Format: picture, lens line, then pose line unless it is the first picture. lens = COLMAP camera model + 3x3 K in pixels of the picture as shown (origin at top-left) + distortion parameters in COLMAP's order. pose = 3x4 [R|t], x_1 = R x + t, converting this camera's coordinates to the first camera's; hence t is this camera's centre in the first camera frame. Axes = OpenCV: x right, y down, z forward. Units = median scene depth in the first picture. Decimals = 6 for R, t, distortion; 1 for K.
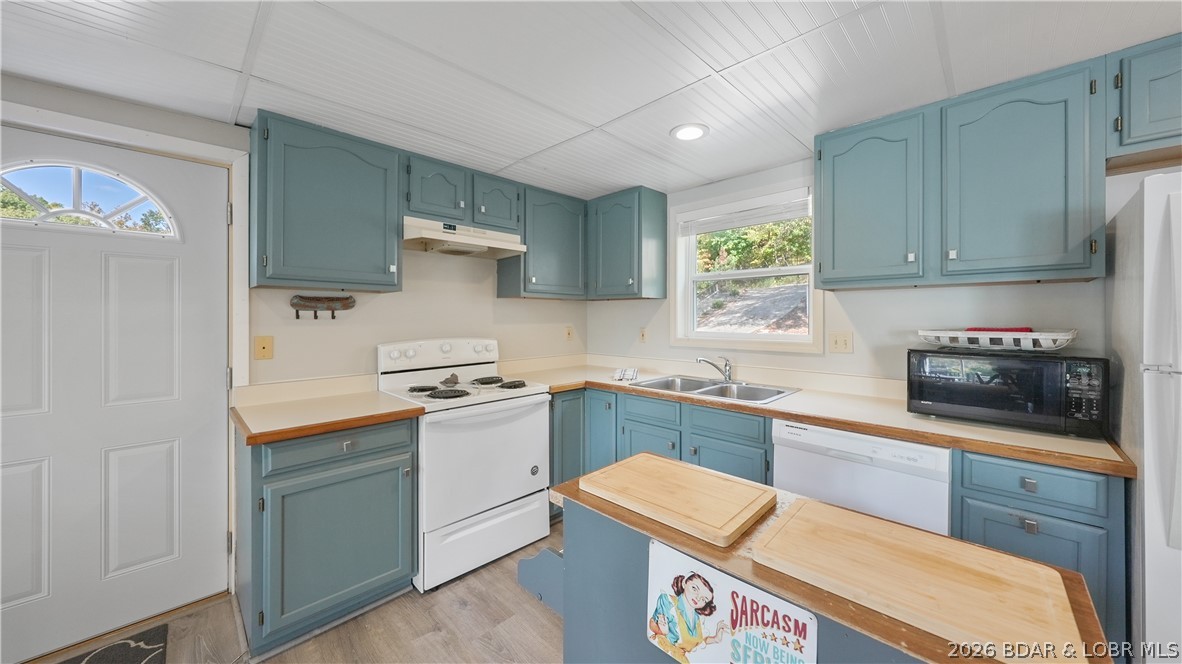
lens RADIAL K [[411.7, 0, 593.6], [0, 411.7, 316.9], [0, 0, 1]] dist [-0.001016, 0.000035]
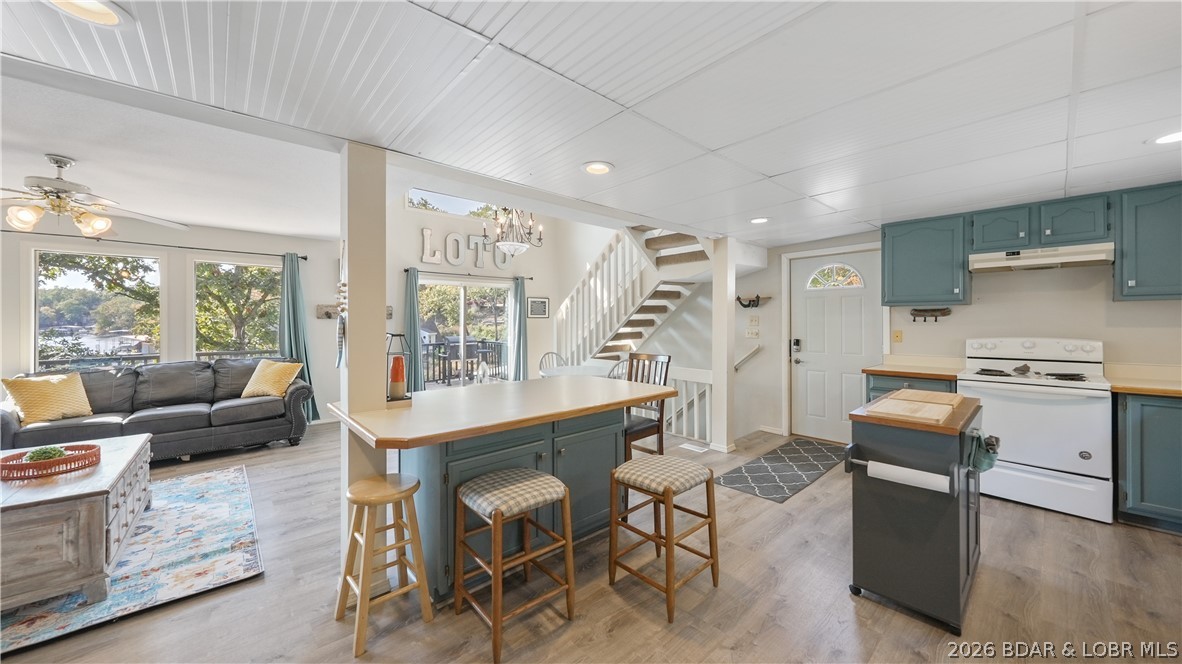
lens RADIAL K [[418.1, 0, 590.7], [0, 418.1, 315.5], [0, 0, 1]] dist [-0.001690, -0.000076]
pose [[-0.063983, -0.012006, -0.997879, 1.204909], [0.005729, 0.999907, -0.012398, -0.008267], [0.997935, -0.006510, -0.063908, -0.316914]]
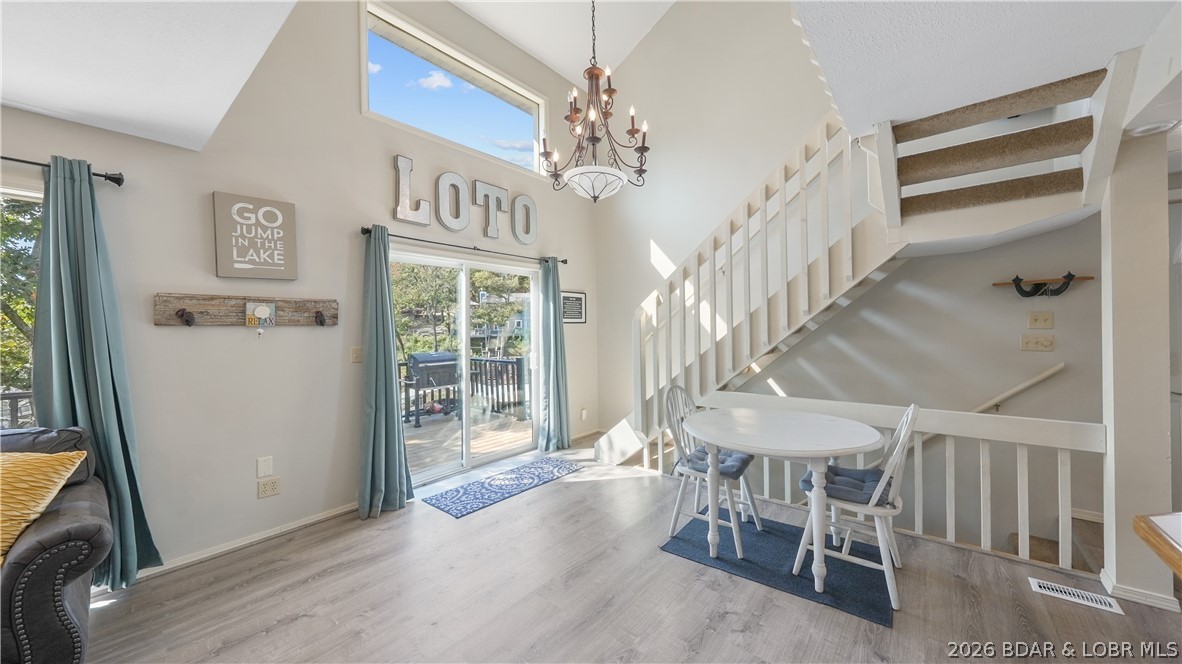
lens RADIAL K [[414.7, 0, 592.6], [0, 414.7, 324.1], [0, 0, 1]] dist [-0.001520, 0.000035]
pose [[0.092949, -0.011925, -0.995599, -0.036980], [0.018529, 0.999776, -0.010245, -0.002778], [0.995498, -0.017495, 0.093149, -1.100914]]
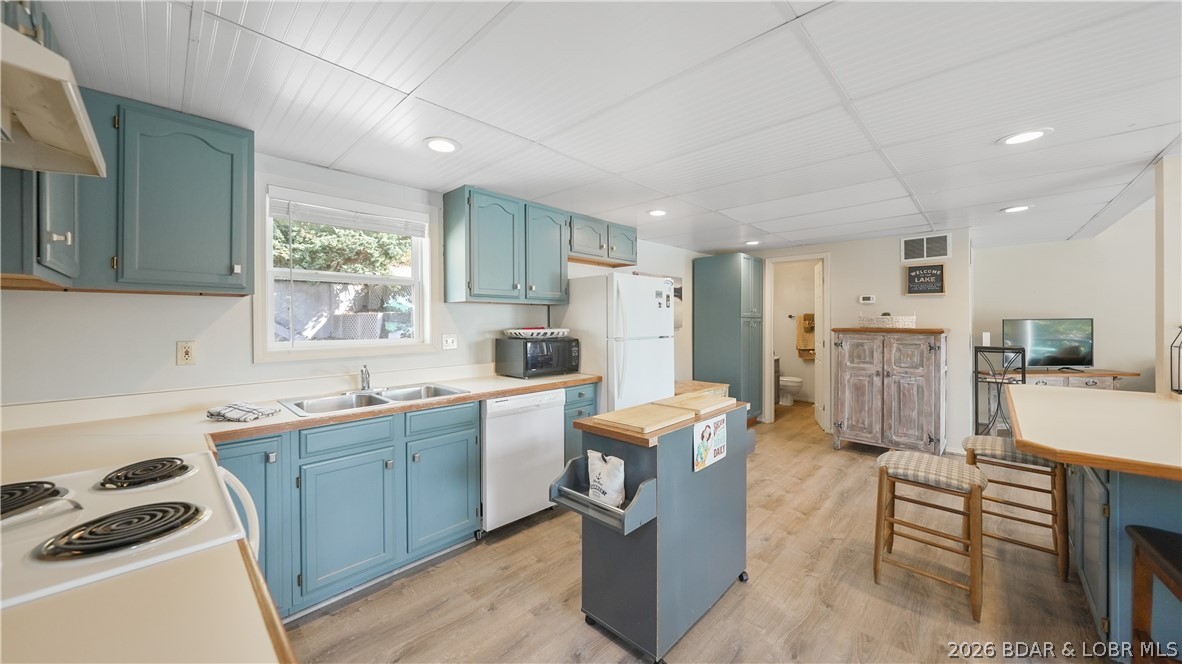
lens RADIAL K [[414.7, 0, 592.6], [0, 414.7, 324.1], [0, 0, 1]] dist [-0.001520, 0.000035]
pose [[-0.012244, -0.006766, 0.999902, -0.743082], [0.005491, 0.999962, 0.006833, -0.000553], [-0.999910, 0.005574, -0.012206, 0.573820]]
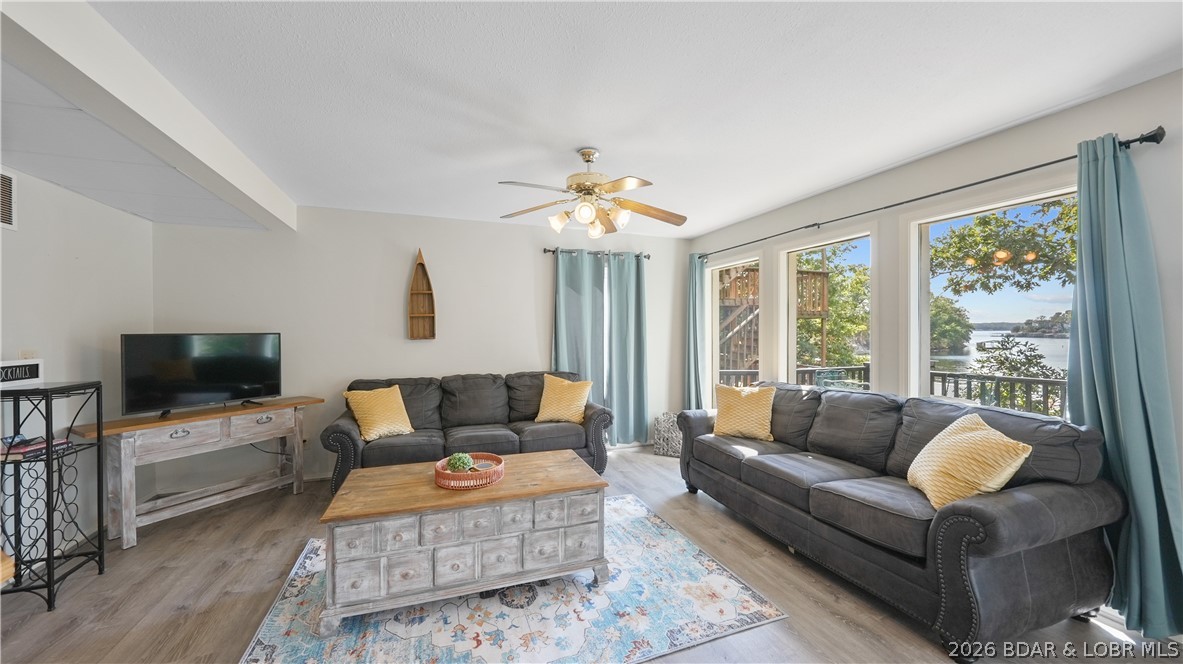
lens RADIAL K [[426.3, 0, 587.6], [0, 426.3, 334.4], [0, 0, 1]] dist [-0.002869, 0.000170]
pose [[-0.905054, -0.000910, 0.425295, -0.486704], [0.001104, 0.999989, 0.004489, -0.001961], [-0.425295, 0.004533, -0.905044, -0.921969]]
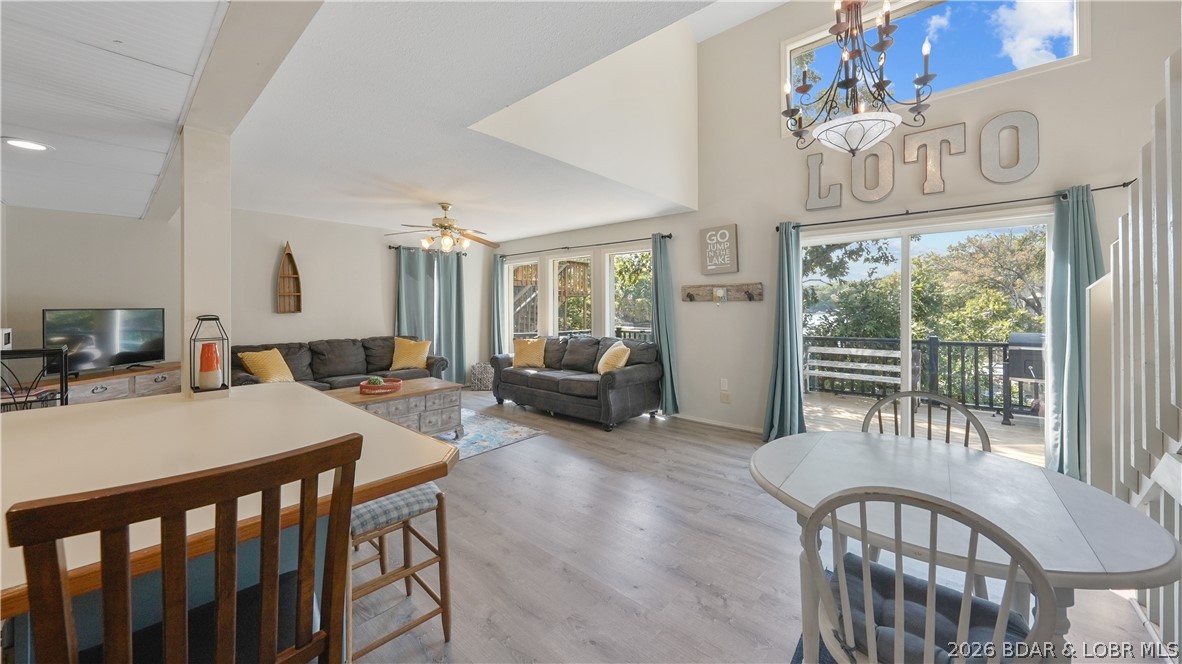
lens RADIAL K [[421.7, 0, 589.2], [0, 421.7, 309.7], [0, 0, 1]] dist [-0.003828, 0.000095]
pose [[-0.998425, 0.003402, -0.055998, -0.571586], [0.003075, 0.999978, 0.005920, -0.000031], [0.056017, 0.005738, -0.998413, 0.119370]]
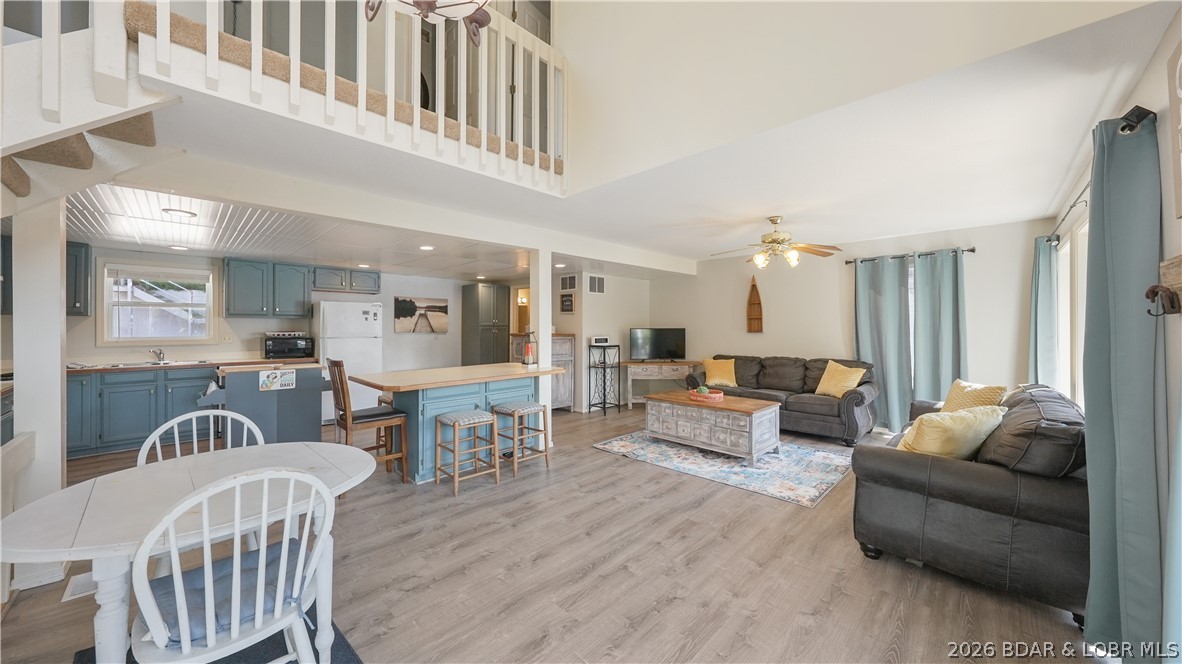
lens RADIAL K [[411.1, 0, 595.3], [0, 411.1, 328.1], [0, 0, 1]] dist [-0.001913, 0.000072]
pose [[-0.005244, -0.001742, 0.999985, -1.864752], [-0.001118, 0.999998, 0.001736, -0.006640], [-0.999986, -0.001108, -0.005246, -1.178137]]
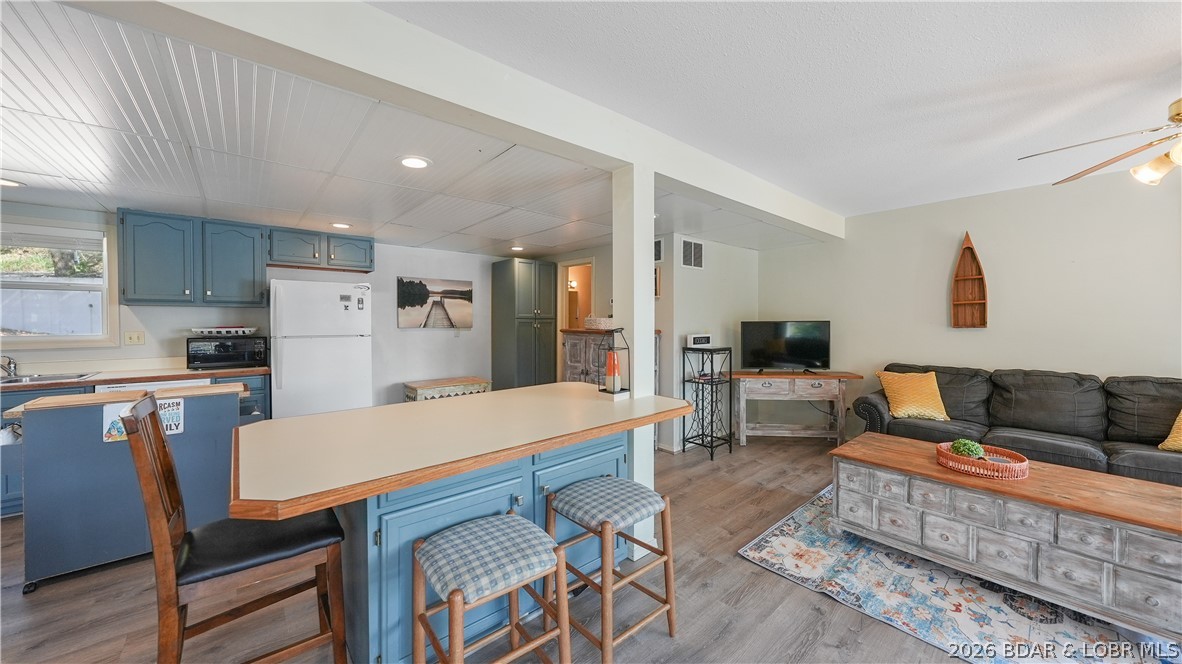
lens RADIAL K [[411.1, 0, 595.3], [0, 411.1, 328.1], [0, 0, 1]] dist [-0.001913, 0.000072]
pose [[0.075020, -0.017957, 0.997020, -0.843387], [0.001014, 0.999839, 0.017932, -0.003160], [-0.997182, -0.000334, 0.075026, -0.887819]]
